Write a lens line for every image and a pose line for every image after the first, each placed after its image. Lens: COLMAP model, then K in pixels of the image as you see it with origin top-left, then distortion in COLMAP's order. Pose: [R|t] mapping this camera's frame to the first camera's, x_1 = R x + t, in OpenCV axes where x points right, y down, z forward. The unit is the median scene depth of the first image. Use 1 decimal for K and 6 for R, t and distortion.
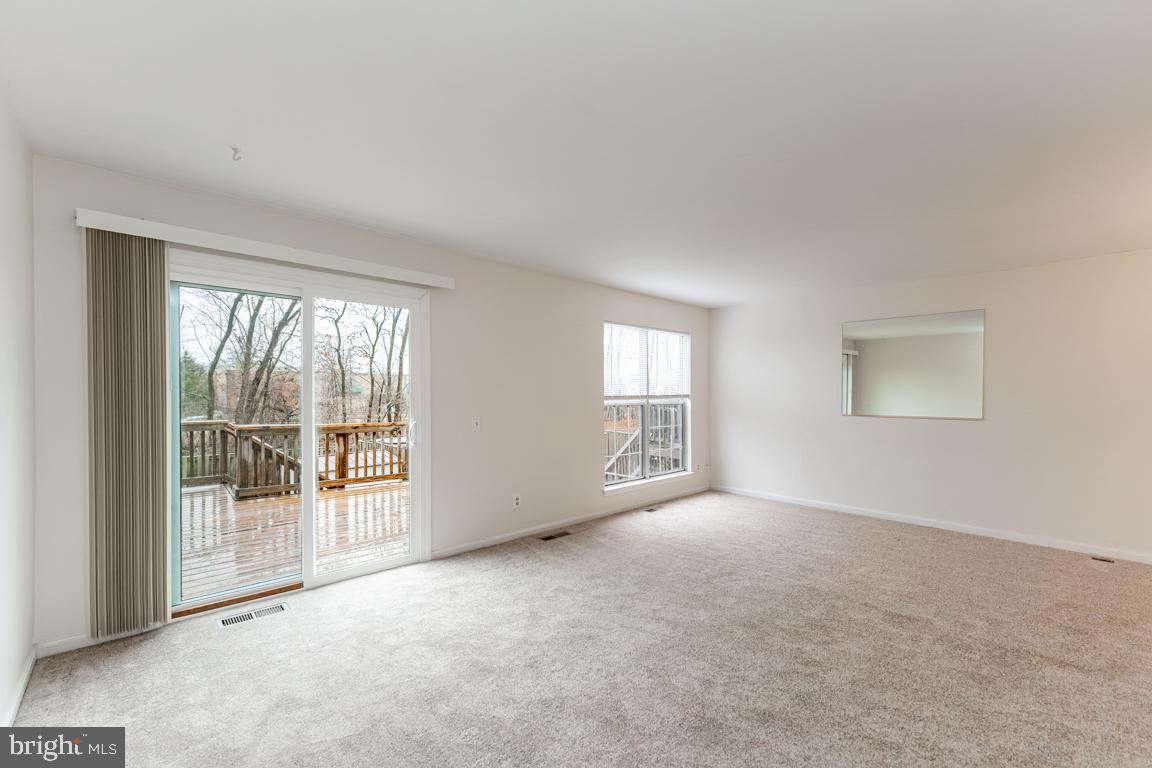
lens RADIAL K [[469.7, 0, 571.7], [0, 469.7, 393.5], [0, 0, 1]] dist [-0.003075, -0.000322]
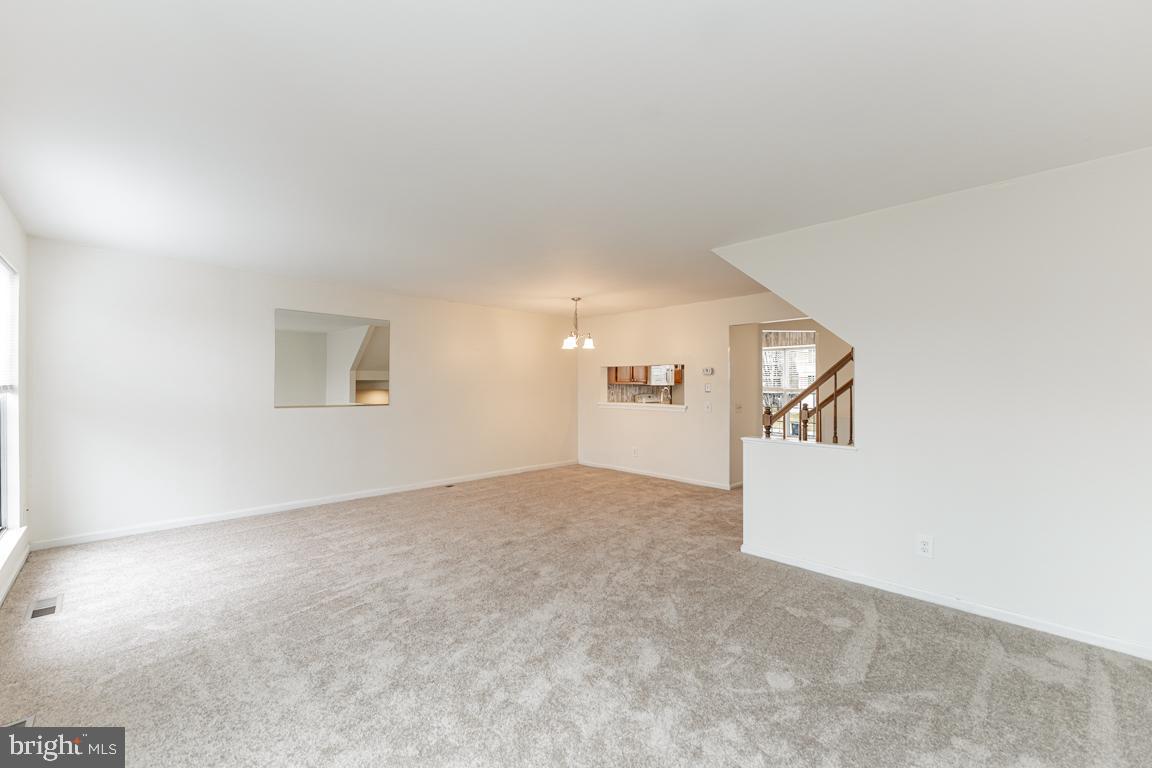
lens RADIAL K [[469.7, 0, 571.9], [0, 469.7, 383.7], [0, 0, 1]] dist [-0.003075, -0.000322]
pose [[-0.036377, 0.001982, 0.999336, -0.444033], [-0.003927, 0.999990, -0.002126, -0.001401], [-0.999330, -0.004002, -0.036369, 0.541372]]
